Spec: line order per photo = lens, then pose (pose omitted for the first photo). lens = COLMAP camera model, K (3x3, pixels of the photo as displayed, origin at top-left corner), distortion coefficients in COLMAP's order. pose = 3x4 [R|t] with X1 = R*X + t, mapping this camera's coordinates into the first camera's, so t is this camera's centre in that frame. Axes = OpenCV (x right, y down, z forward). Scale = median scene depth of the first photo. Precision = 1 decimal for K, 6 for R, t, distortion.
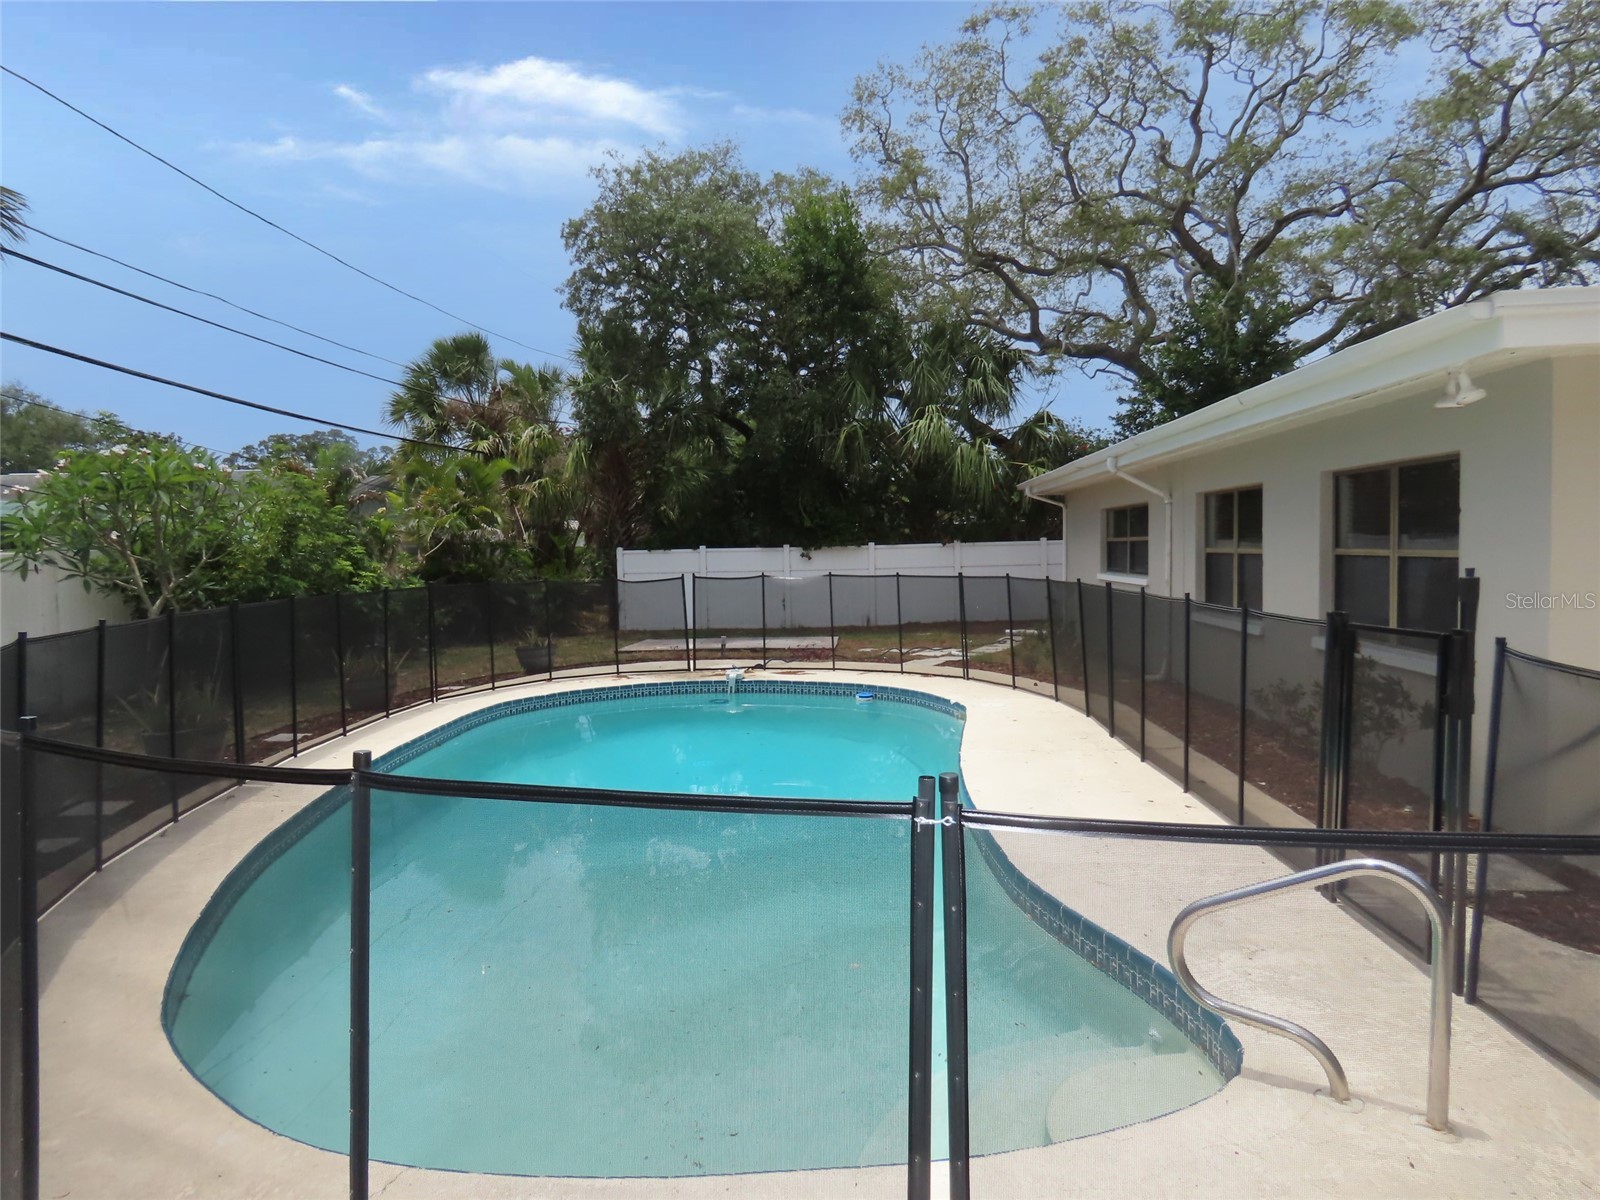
lens RADIAL K [[1006.5, 0, 797.6], [0, 1006.5, 596.7], [0, 0, 1]] dist [0.000325, -0.005281]
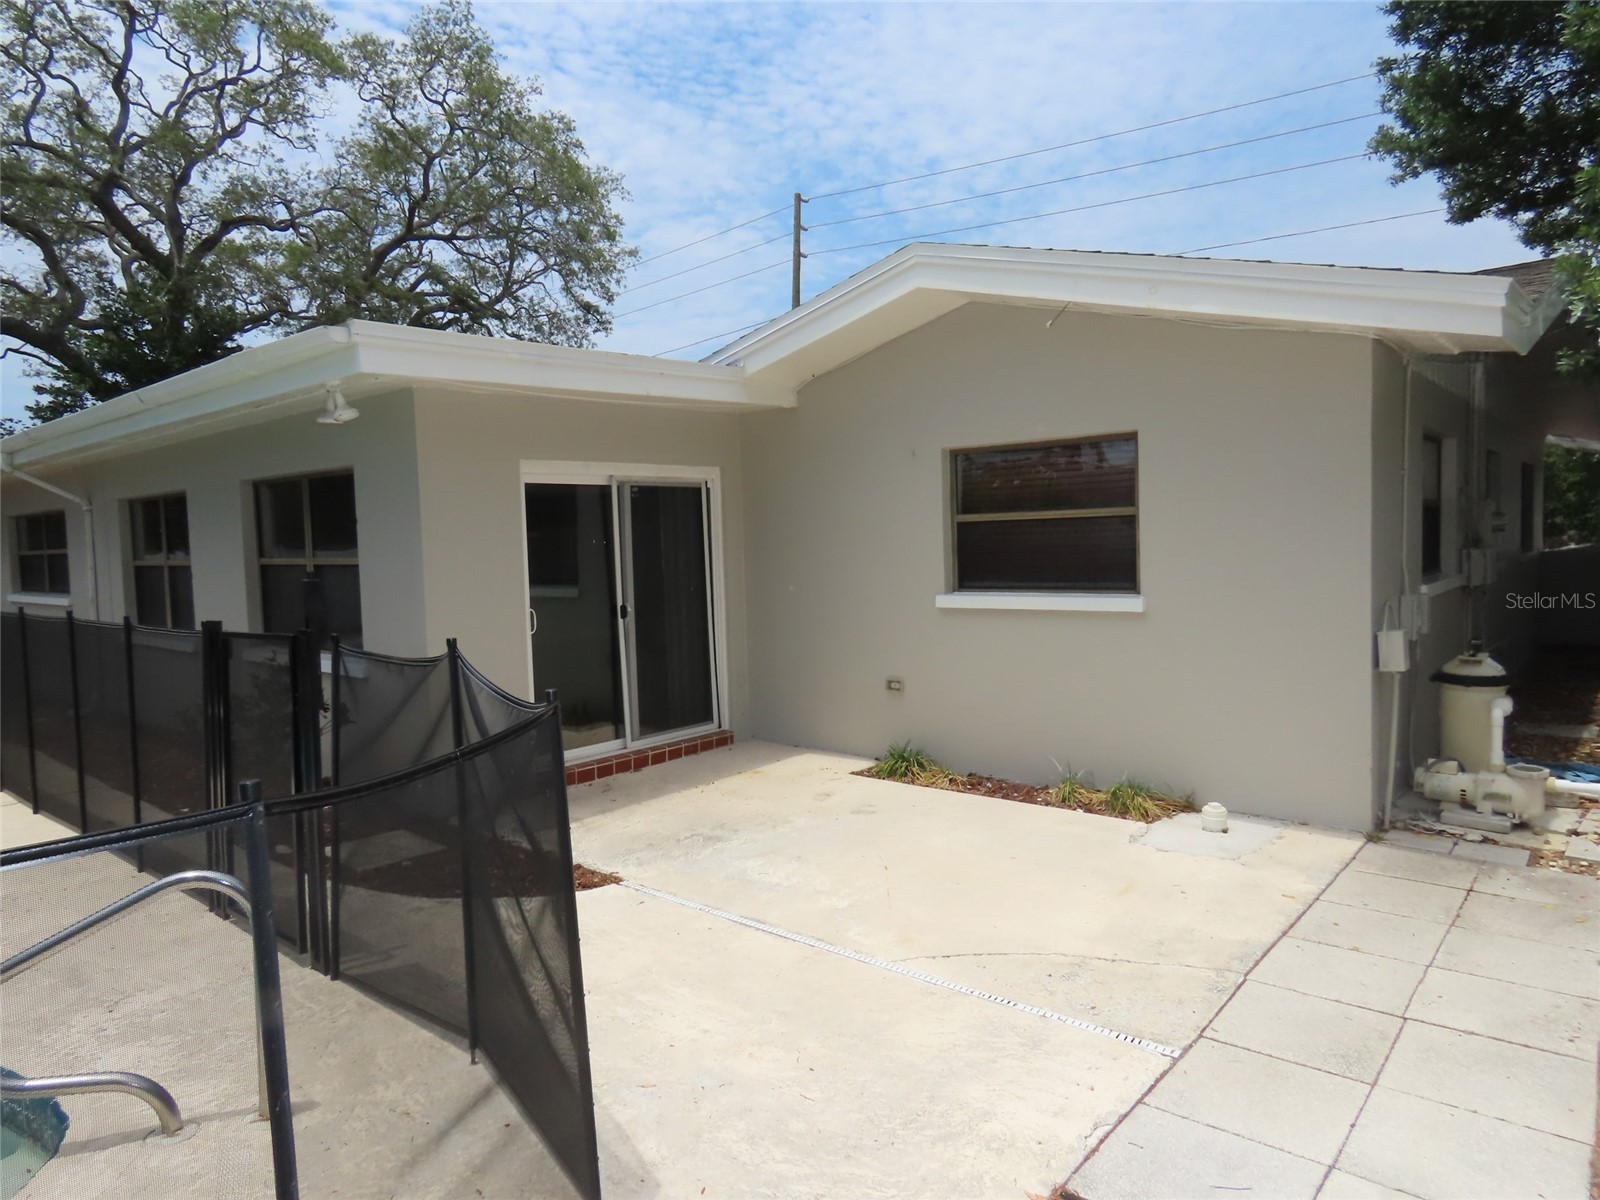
lens RADIAL K [[1012.8, 0, 793.2], [0, 1012.8, 598.6], [0, 0, 1]] dist [-0.005208, -0.001039]
pose [[0.605039, -0.047382, 0.794785, 0.023656], [0.056338, 0.998273, 0.016625, 0.001969], [-0.794200, 0.034718, 0.606664, -0.009183]]
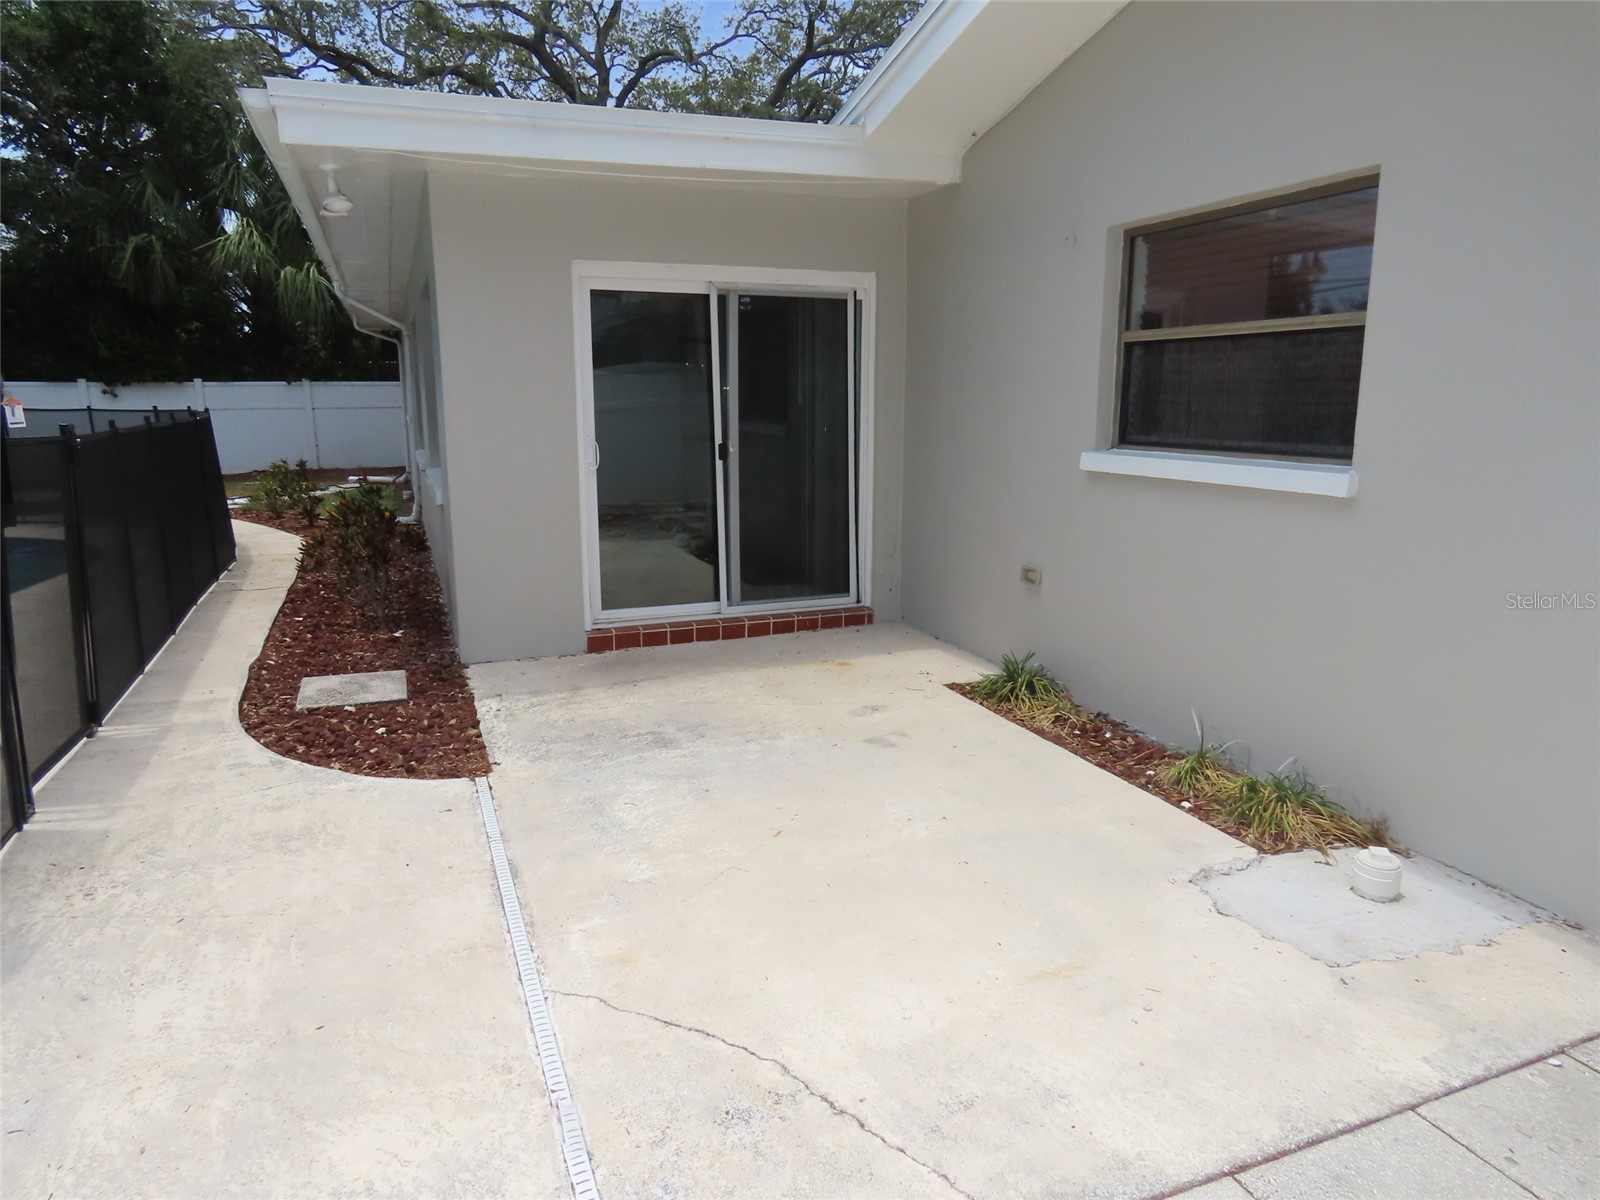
lens RADIAL K [[994.0, 0, 798.3], [0, 994.0, 614.8], [0, 0, 1]] dist [-0.009000, -0.002032]
pose [[0.904304, -0.072041, 0.420766, 0.174448], [0.002209, 0.986434, 0.164144, 0.008865], [-0.426883, -0.147507, 0.892196, -0.022748]]
